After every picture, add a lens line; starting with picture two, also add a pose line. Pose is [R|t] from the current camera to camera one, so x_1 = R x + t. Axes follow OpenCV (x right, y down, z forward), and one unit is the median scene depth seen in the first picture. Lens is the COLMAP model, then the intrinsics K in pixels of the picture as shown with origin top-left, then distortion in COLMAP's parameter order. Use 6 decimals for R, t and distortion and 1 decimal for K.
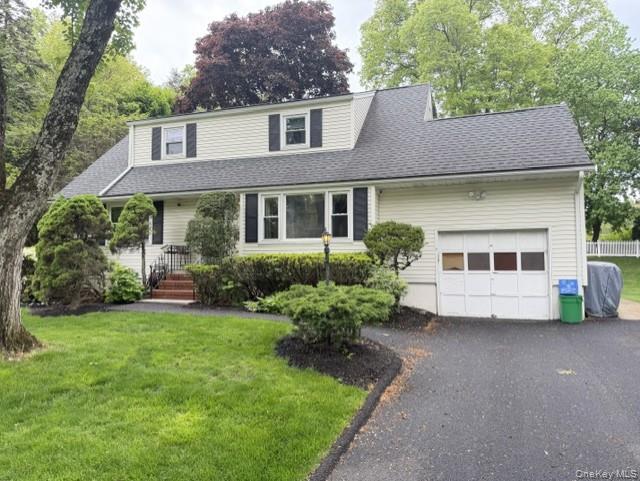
lens RADIAL K [[431.0, 0, 320.0], [0, 431.0, 239.2], [0, 0, 1]] dist [0.002423, 0.000049]
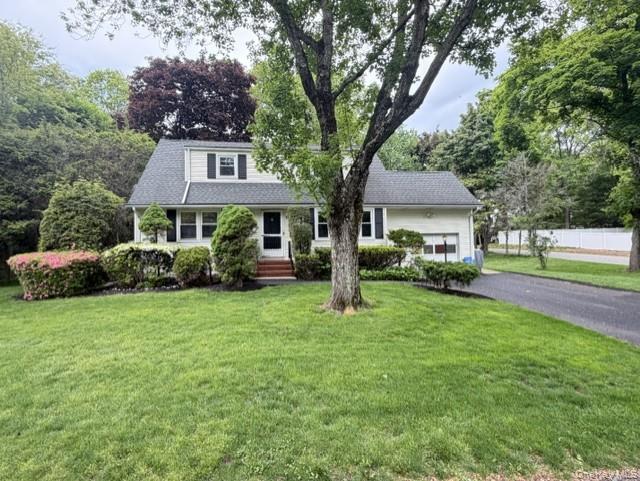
lens RADIAL K [[257.6, 0, 320.3], [0, 257.6, 241.0], [0, 0, 1]] dist [0.000412, 0.000017]
pose [[0.890308, -0.005041, 0.455331, -0.455295], [0.002654, 0.999979, 0.005881, 0.004351], [-0.455351, -0.004028, 0.890303, 0.146248]]
